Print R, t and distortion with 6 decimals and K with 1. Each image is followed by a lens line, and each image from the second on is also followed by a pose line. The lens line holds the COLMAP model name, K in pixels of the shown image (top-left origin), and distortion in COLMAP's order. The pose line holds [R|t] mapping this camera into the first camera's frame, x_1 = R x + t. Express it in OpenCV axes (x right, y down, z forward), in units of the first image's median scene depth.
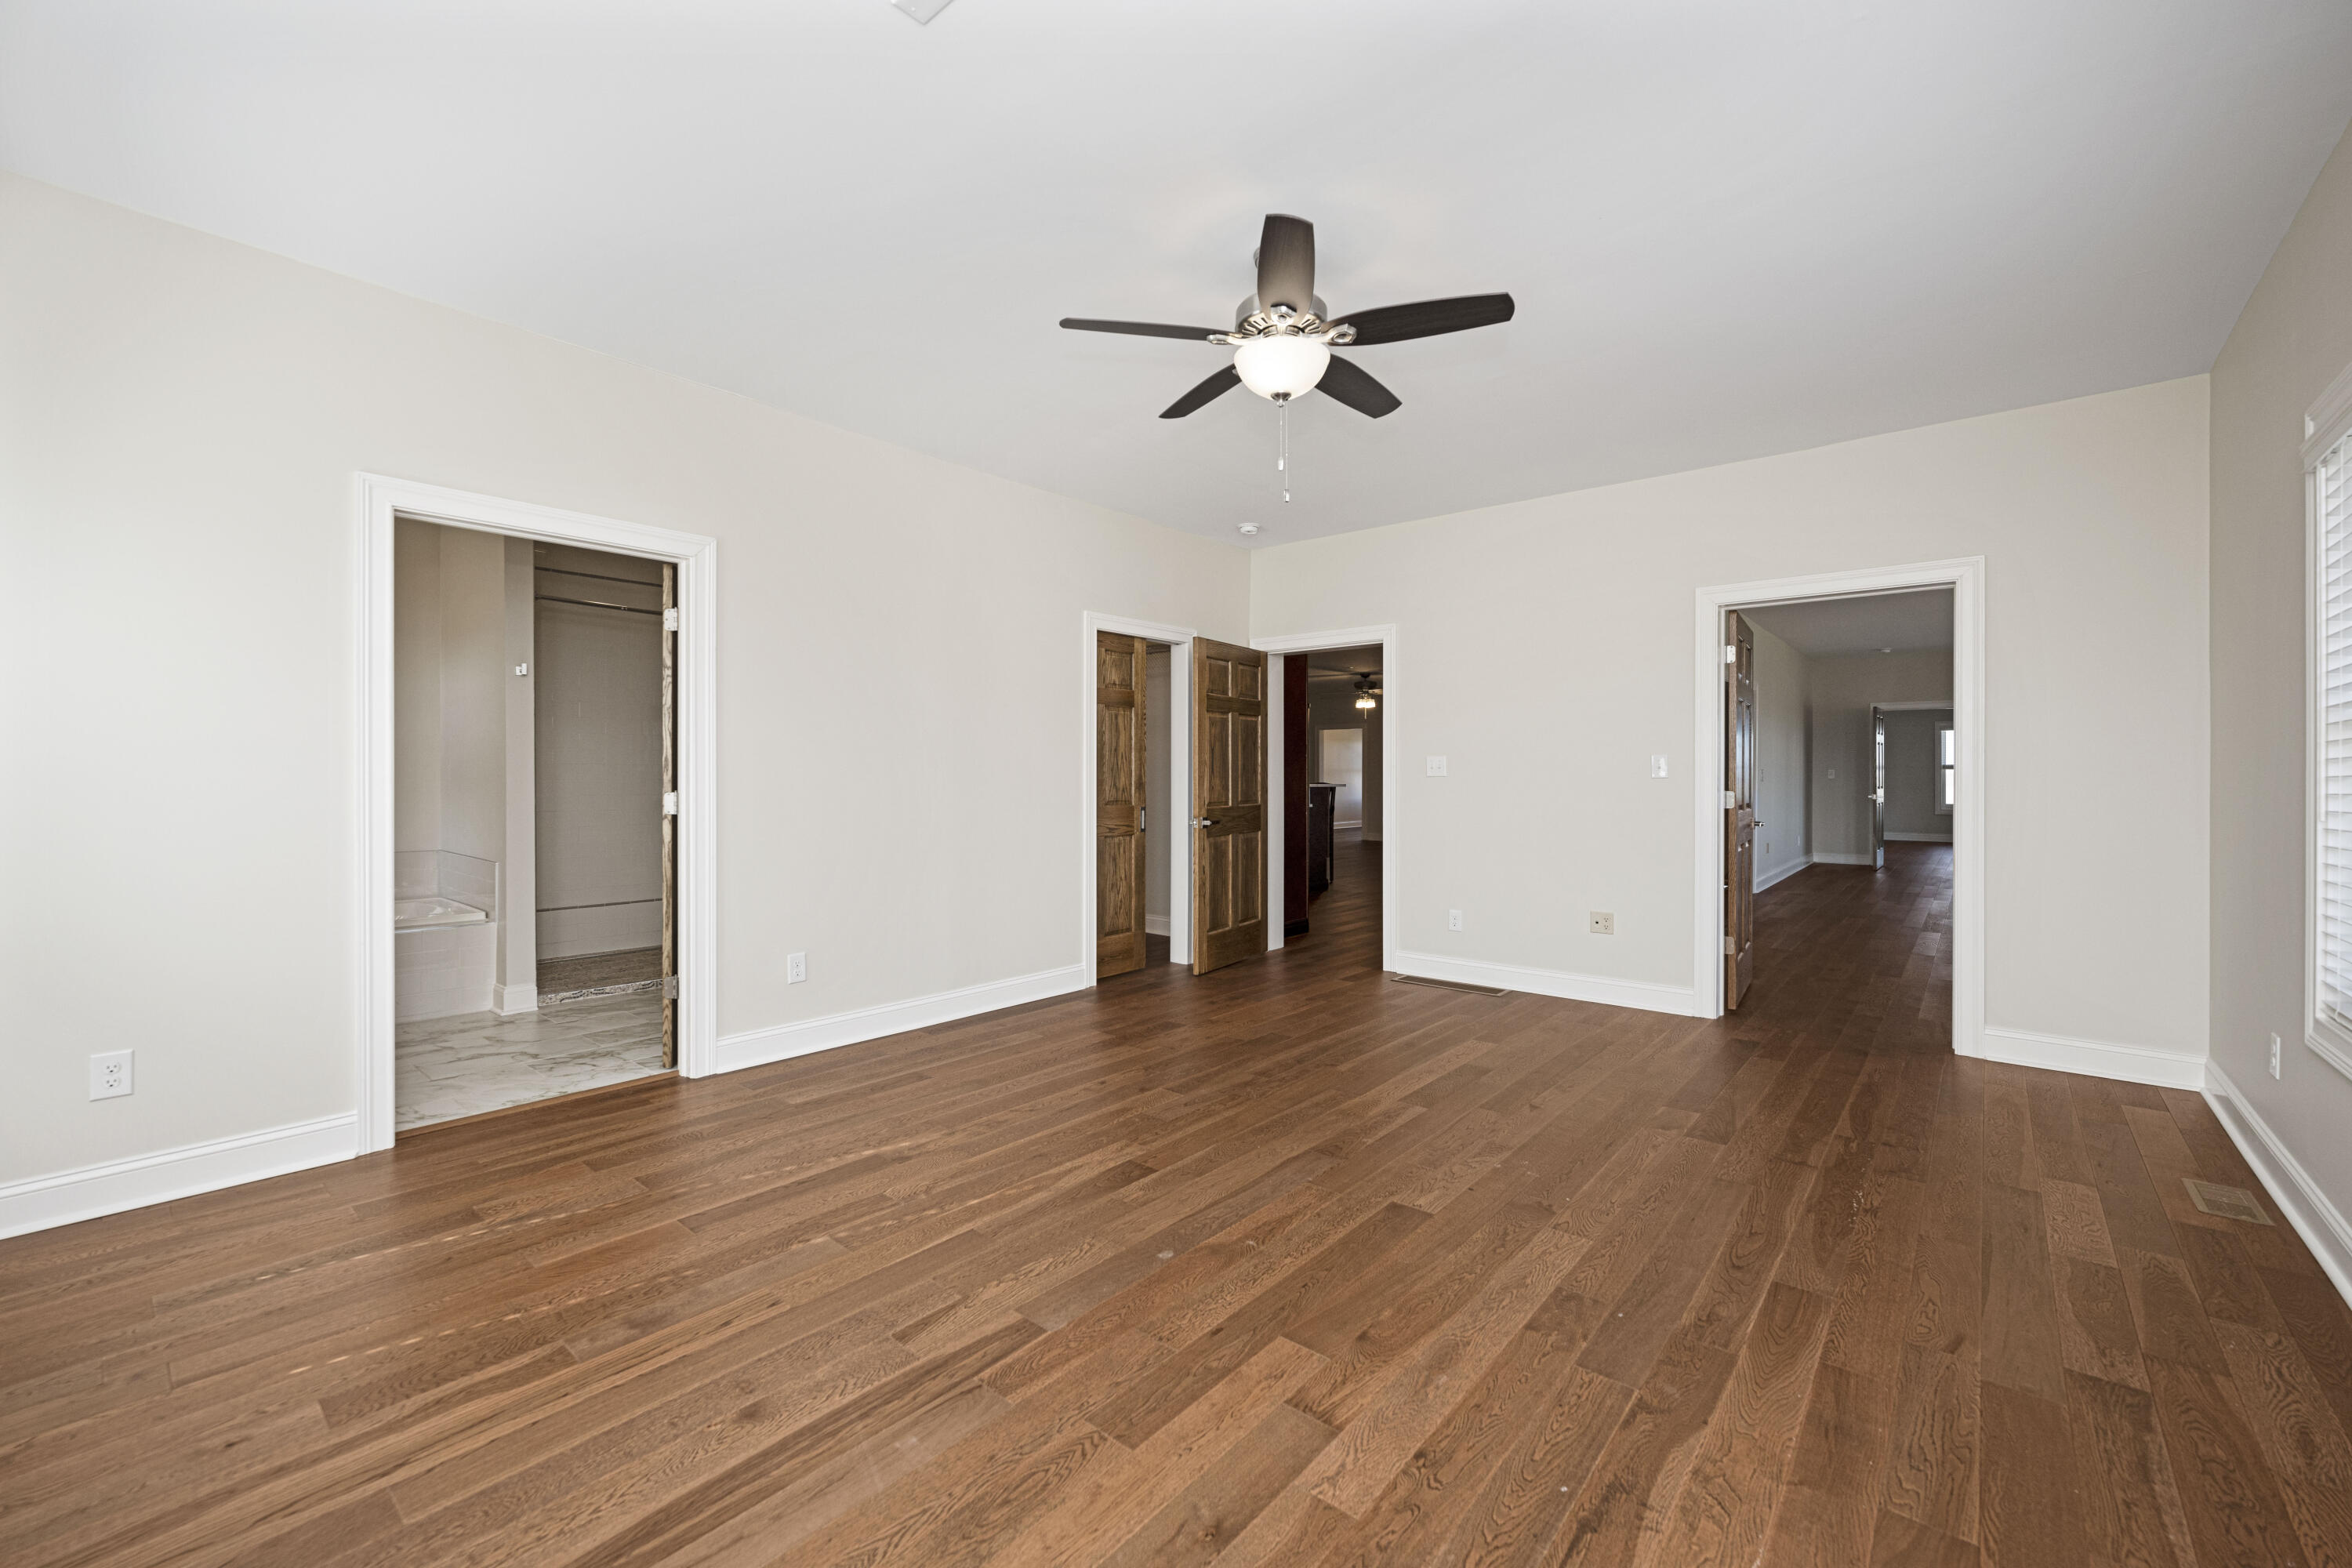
lens RADIAL K [[956.6, 0, 1167.9], [0, 956.6, 793.6], [0, 0, 1]] dist [0.000573, 0.000312]
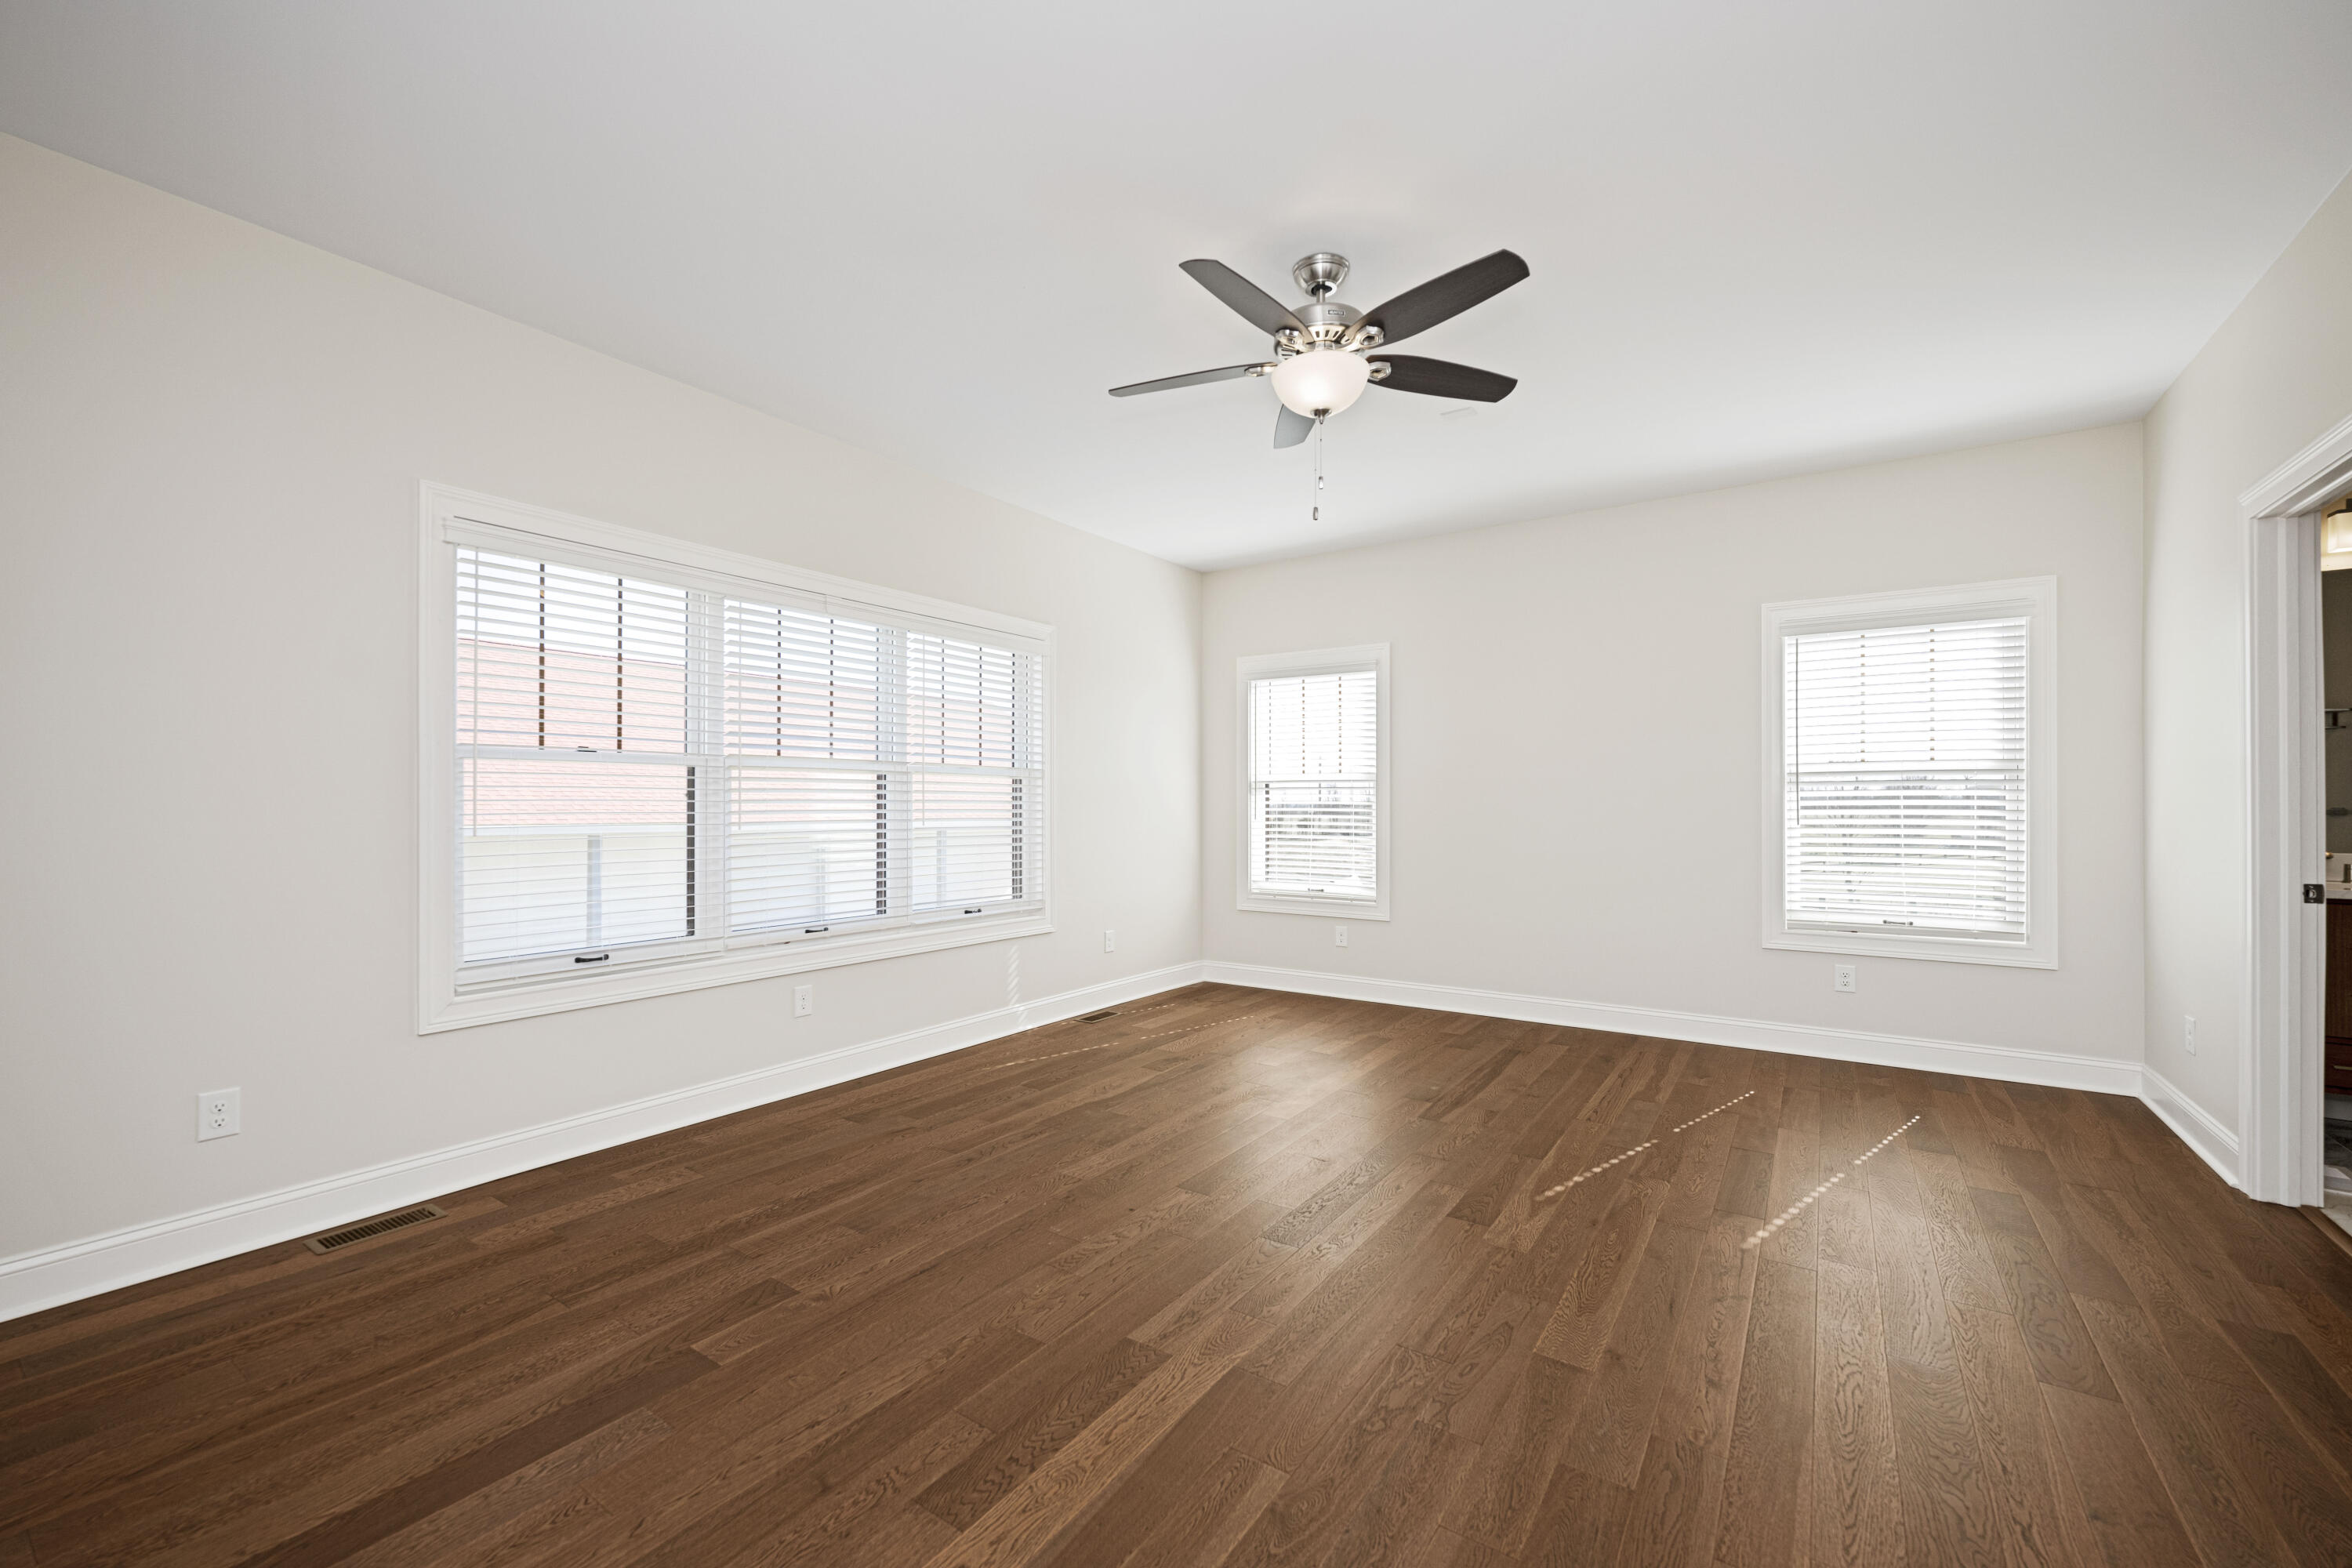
lens RADIAL K [[956.6, 0, 1167.9], [0, 956.6, 793.6], [0, 0, 1]] dist [0.000573, 0.000312]
pose [[-0.994249, -0.004219, -0.107005, 0.426529], [-0.004978, 0.999964, 0.006834, -0.036116], [0.106973, 0.007327, -0.994235, 2.199755]]
